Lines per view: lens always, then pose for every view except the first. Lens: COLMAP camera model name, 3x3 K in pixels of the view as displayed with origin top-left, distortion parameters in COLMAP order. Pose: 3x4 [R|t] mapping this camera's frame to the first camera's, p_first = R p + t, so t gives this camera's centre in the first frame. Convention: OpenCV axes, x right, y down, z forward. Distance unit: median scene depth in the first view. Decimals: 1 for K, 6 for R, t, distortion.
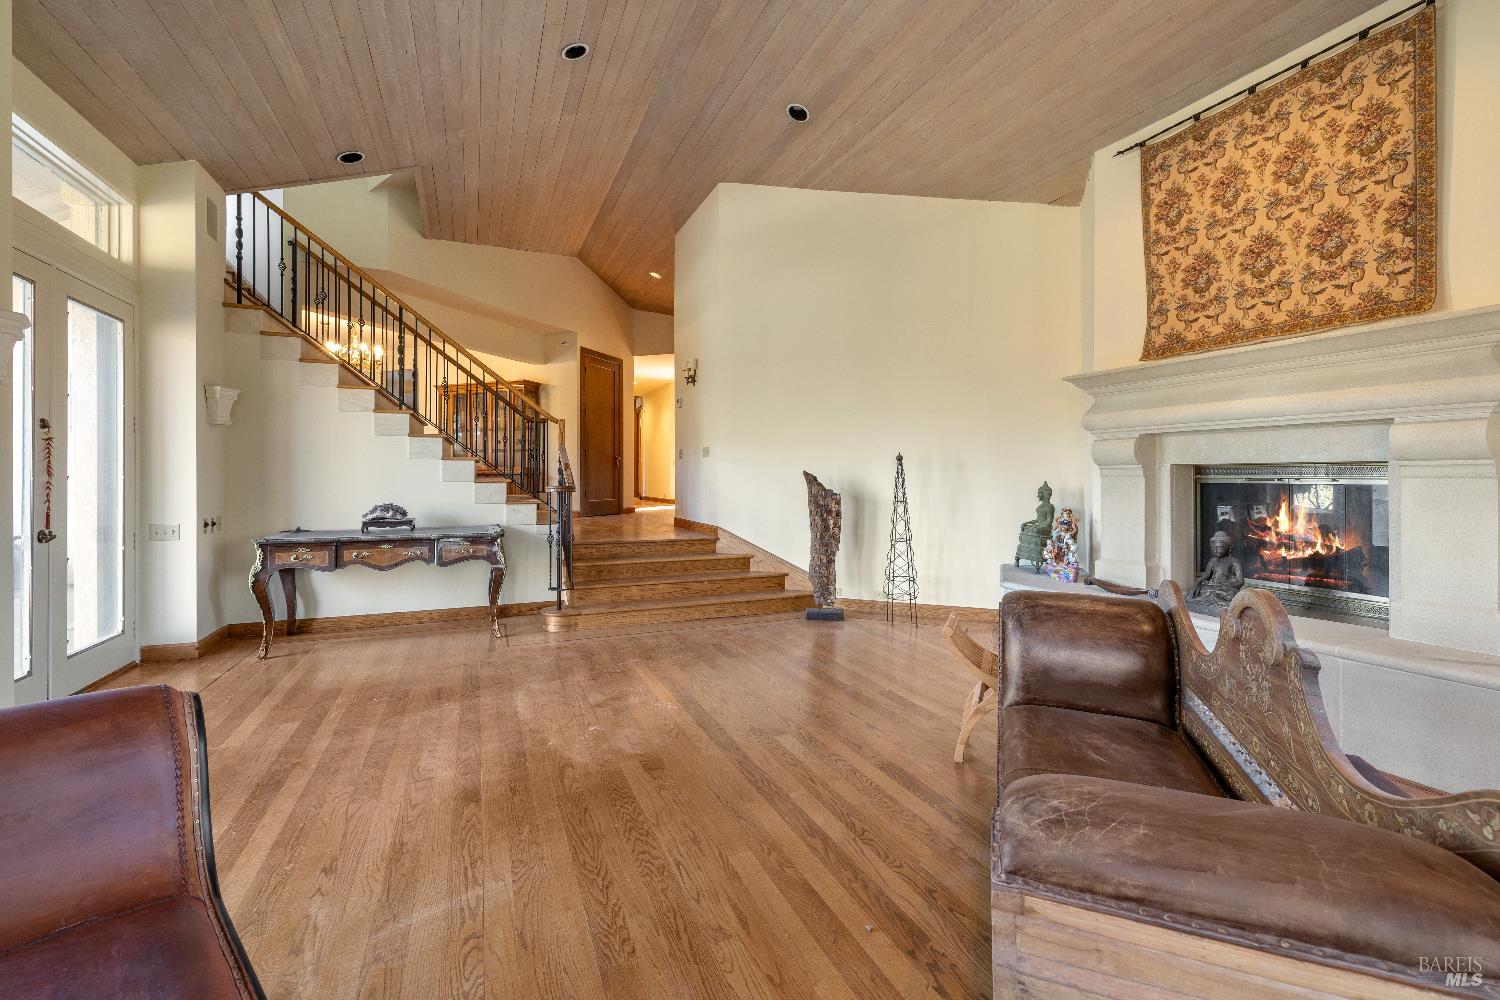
lens RADIAL K [[634.4, 0, 743.9], [0, 634.4, 476.2], [0, 0, 1]] dist [0.001880, 0.000634]
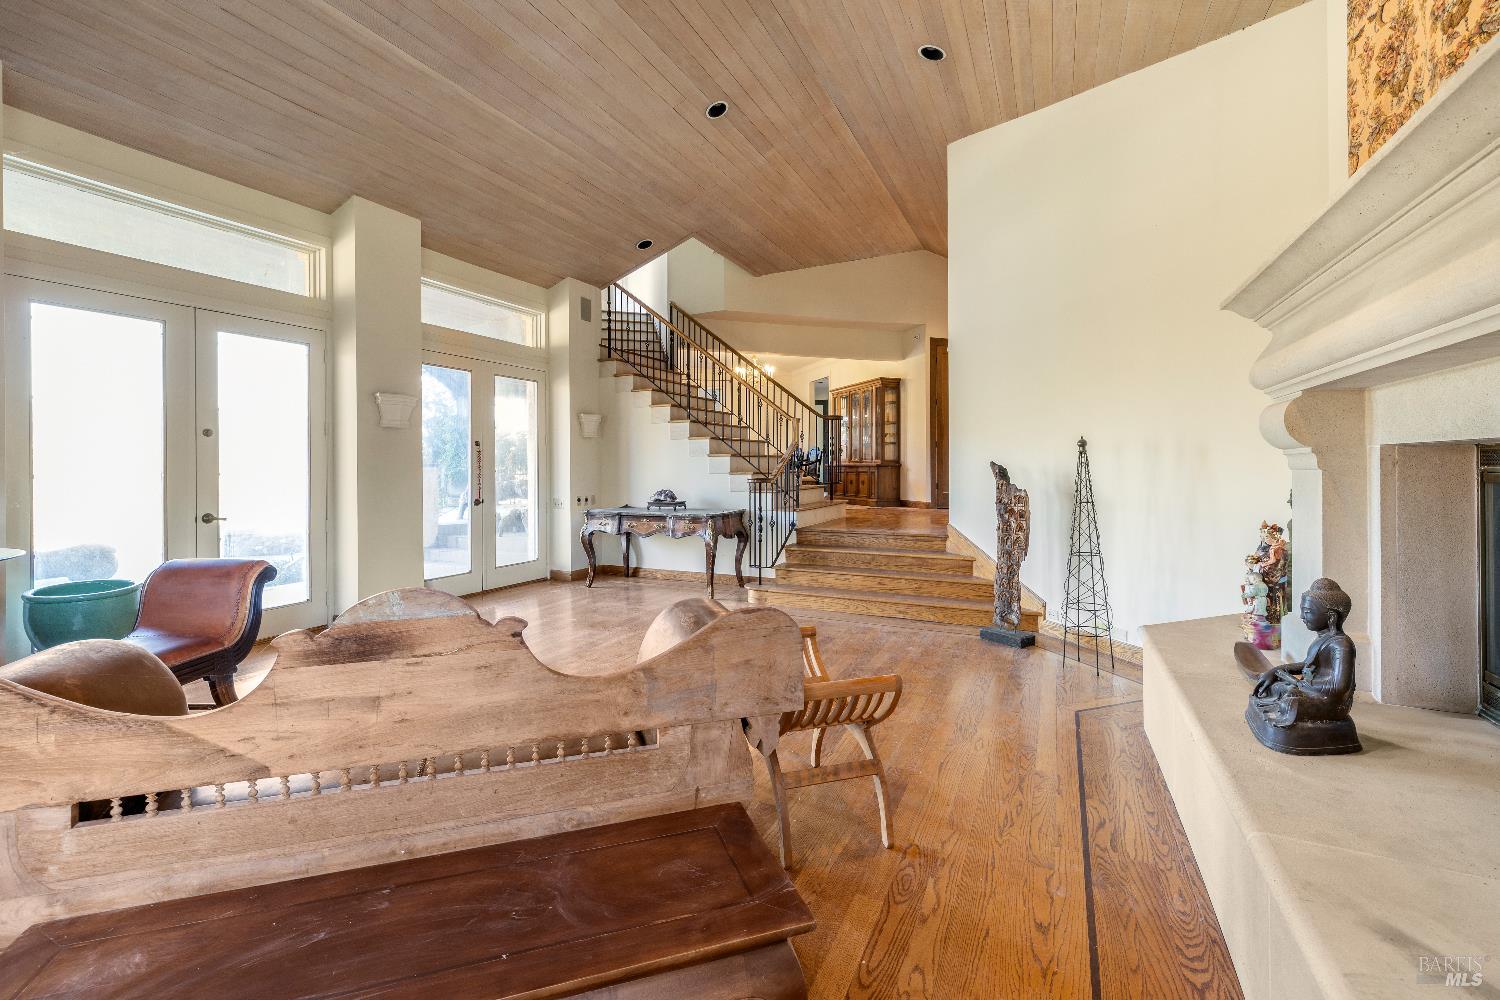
lens RADIAL K [[634.4, 0, 738.9], [0, 634.4, 468.3], [0, 0, 1]] dist [0.001880, 0.000634]
pose [[0.655024, -0.003064, -0.755602, 0.571441], [0.005203, 0.999986, 0.000455, -0.002089], [0.755590, -0.004229, 0.655031, 0.223478]]
